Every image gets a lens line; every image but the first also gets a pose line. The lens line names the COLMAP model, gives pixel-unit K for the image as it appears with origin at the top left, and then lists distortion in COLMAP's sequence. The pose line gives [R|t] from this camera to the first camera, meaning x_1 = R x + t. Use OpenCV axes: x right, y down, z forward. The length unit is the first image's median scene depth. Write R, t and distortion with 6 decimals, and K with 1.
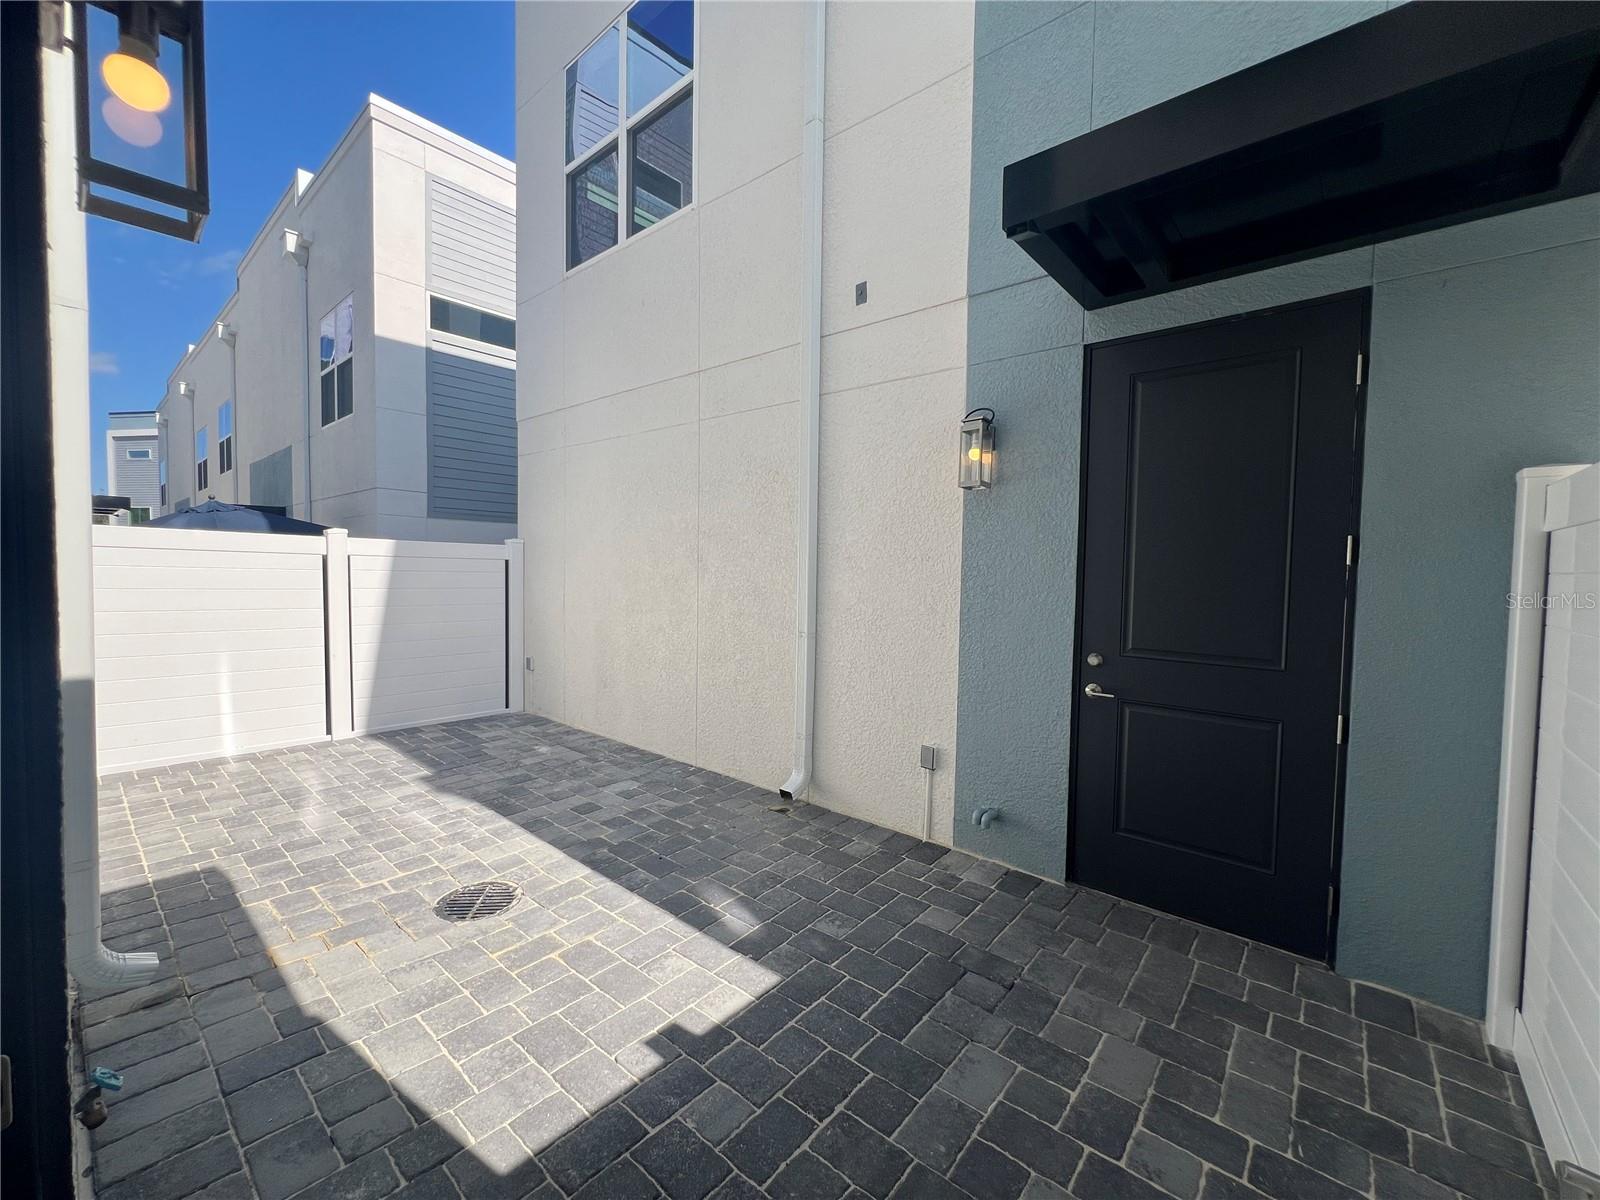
lens RADIAL K [[639.0, 0, 797.4], [0, 639.0, 596.8], [0, 0, 1]] dist [-0.003243, -0.001439]
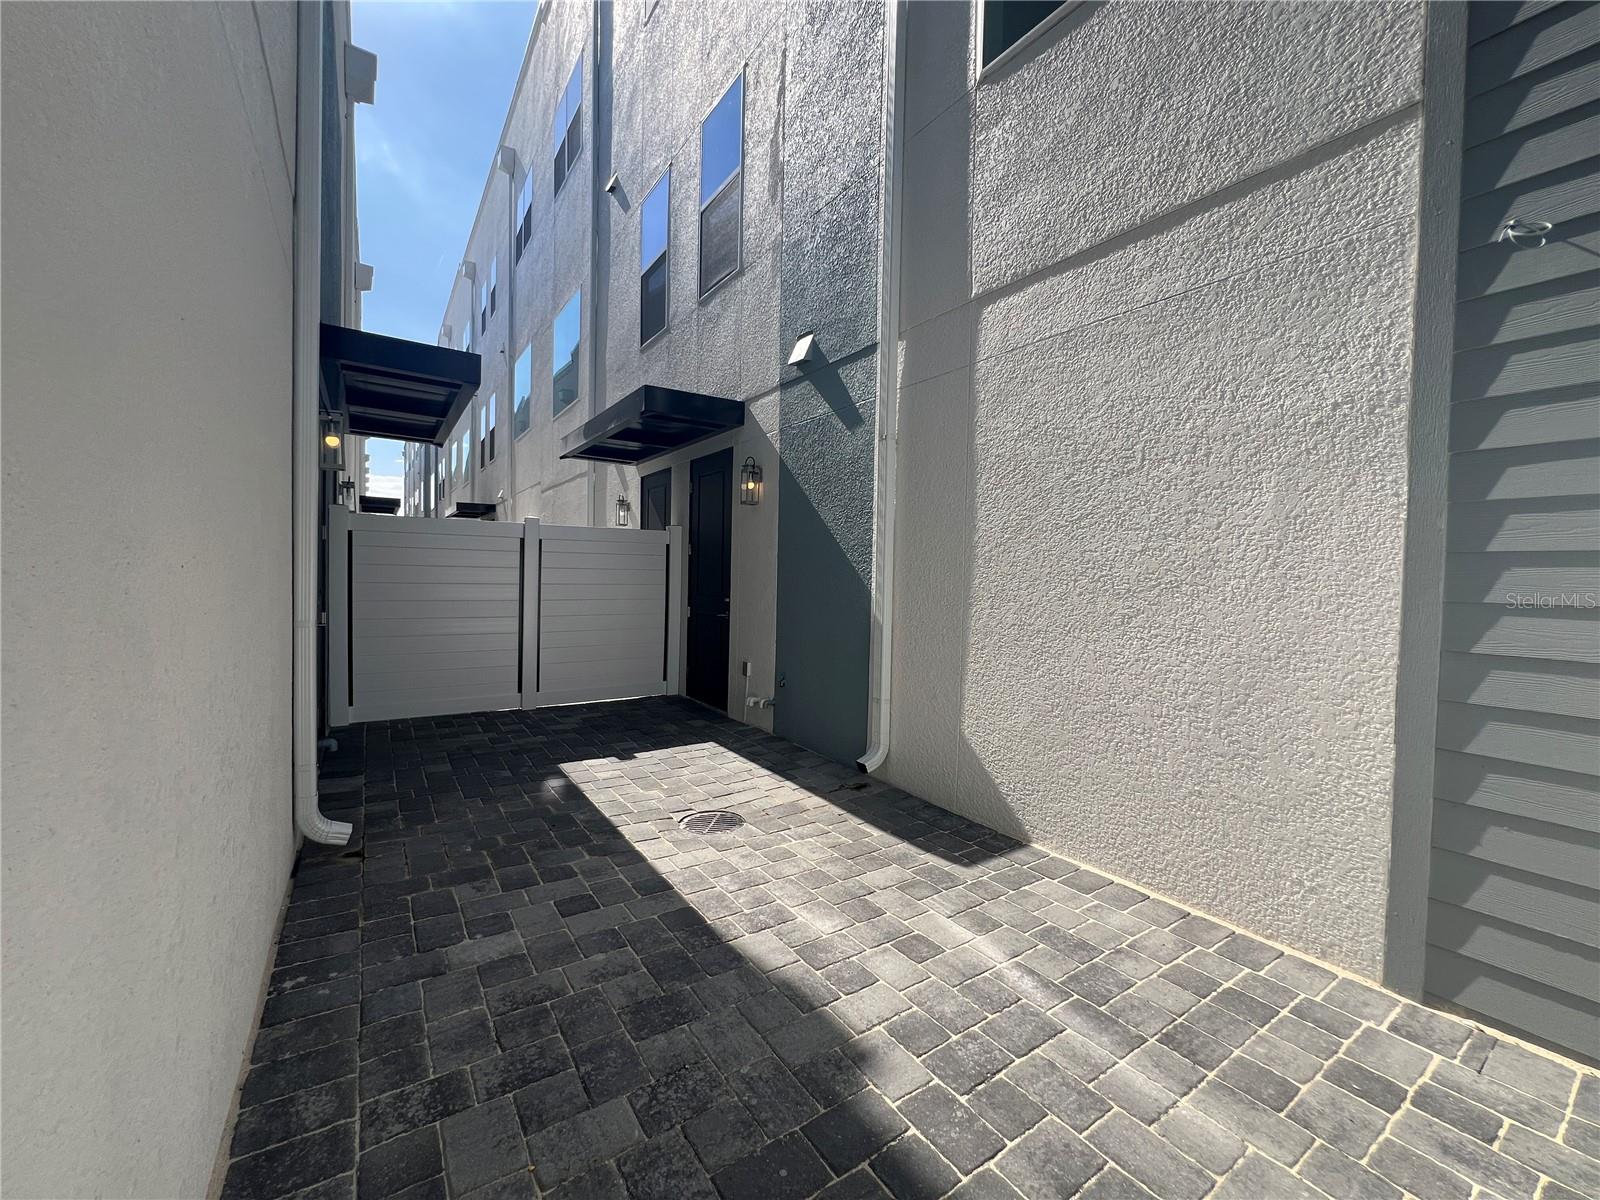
lens RADIAL K [[639.0, 0, 802.0], [0, 639.0, 596.8], [0, 0, 1]] dist [-0.003243, -0.001439]
pose [[-0.963531, -0.046919, 0.263450, -0.752513], [-0.026698, 0.996452, 0.079820, -0.045950], [-0.266261, 0.069876, -0.961365, 1.634928]]
